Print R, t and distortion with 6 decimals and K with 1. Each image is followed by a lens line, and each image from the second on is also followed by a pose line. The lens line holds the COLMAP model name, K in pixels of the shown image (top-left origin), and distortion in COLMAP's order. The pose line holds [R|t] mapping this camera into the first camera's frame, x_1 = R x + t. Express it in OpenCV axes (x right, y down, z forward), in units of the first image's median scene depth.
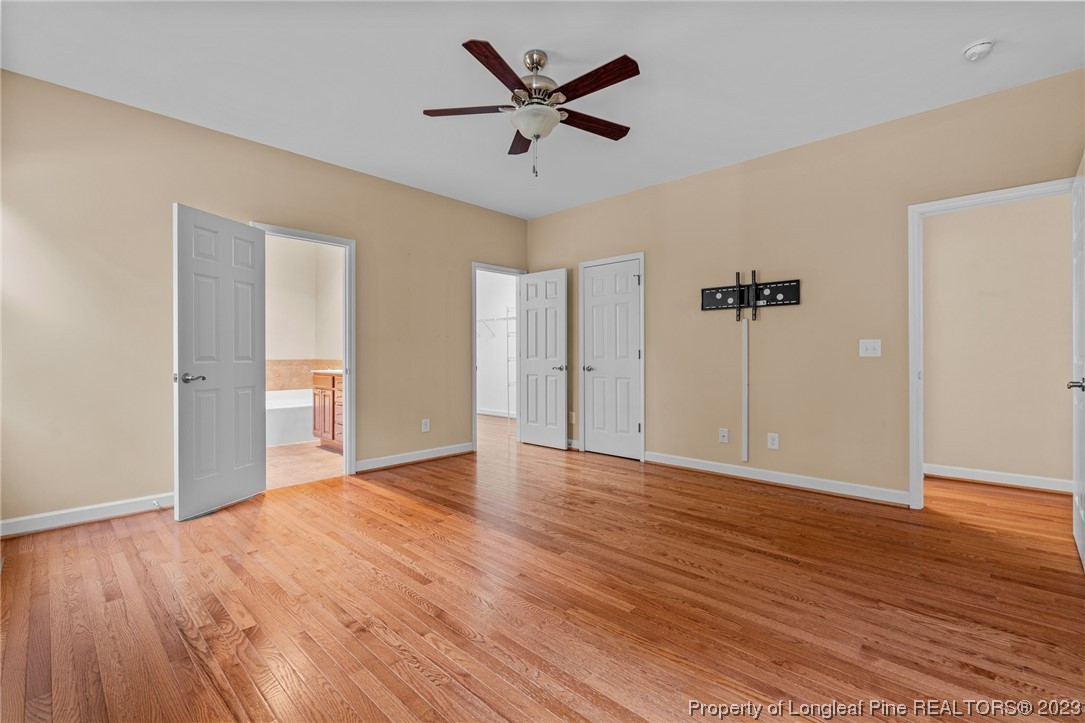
lens RADIAL K [[471.6, 0, 547.8], [0, 471.6, 362.0], [0, 0, 1]] dist [-0.003000, 0.000109]
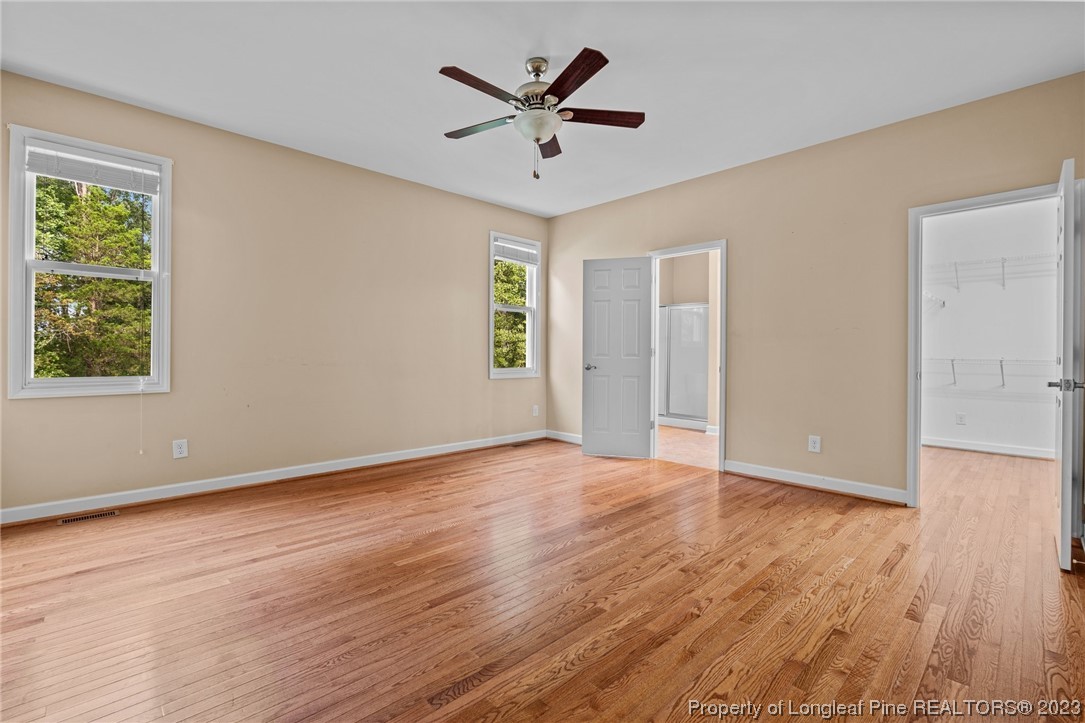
lens RADIAL K [[479.5, 0, 531.1], [0, 479.5, 354.7], [0, 0, 1]] dist [-0.008653, 0.000016]
pose [[-0.060884, 0.004121, -0.998136, 0.928339], [-0.020845, 0.999768, 0.005399, -0.012176], [0.997927, 0.021135, -0.060784, 0.956026]]
